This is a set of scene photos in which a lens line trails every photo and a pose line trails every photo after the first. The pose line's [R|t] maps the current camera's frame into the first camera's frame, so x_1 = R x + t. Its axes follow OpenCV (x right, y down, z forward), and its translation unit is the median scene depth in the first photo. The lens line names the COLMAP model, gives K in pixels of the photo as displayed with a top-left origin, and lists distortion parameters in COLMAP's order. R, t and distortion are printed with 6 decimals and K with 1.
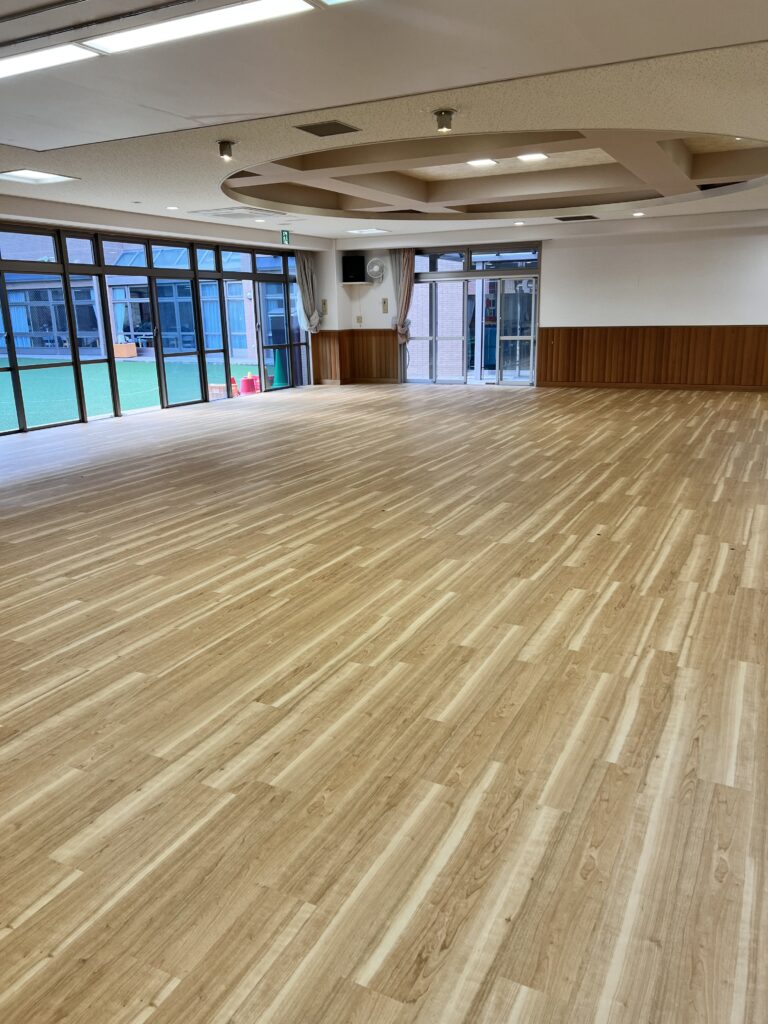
lens RADIAL K [[771.5, 0, 387.8], [0, 771.5, 515.4], [0, 0, 1]] dist [0.006123, -0.015519]
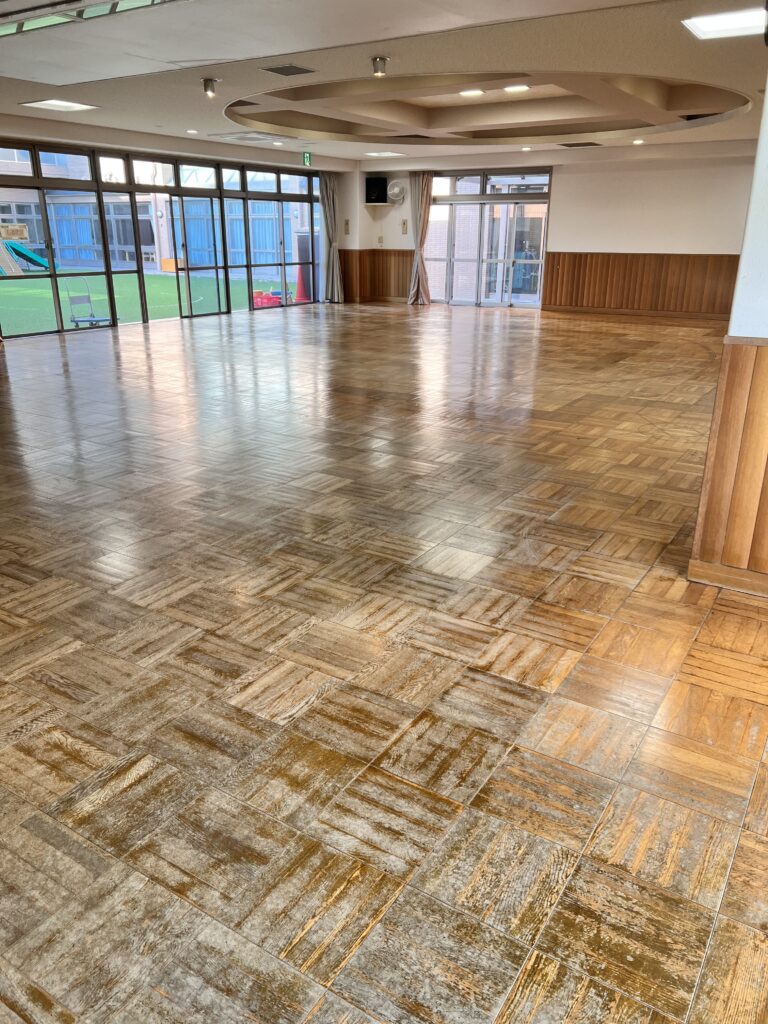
lens RADIAL K [[771.5, 0, 379.7], [0, 771.5, 513.6], [0, 0, 1]] dist [0.006123, -0.015519]
pose [[0.995032, 0.054806, -0.083111, 0.081126], [-0.047007, 0.994551, 0.093055, 0.022074], [0.087758, -0.088686, 0.992186, -0.087733]]
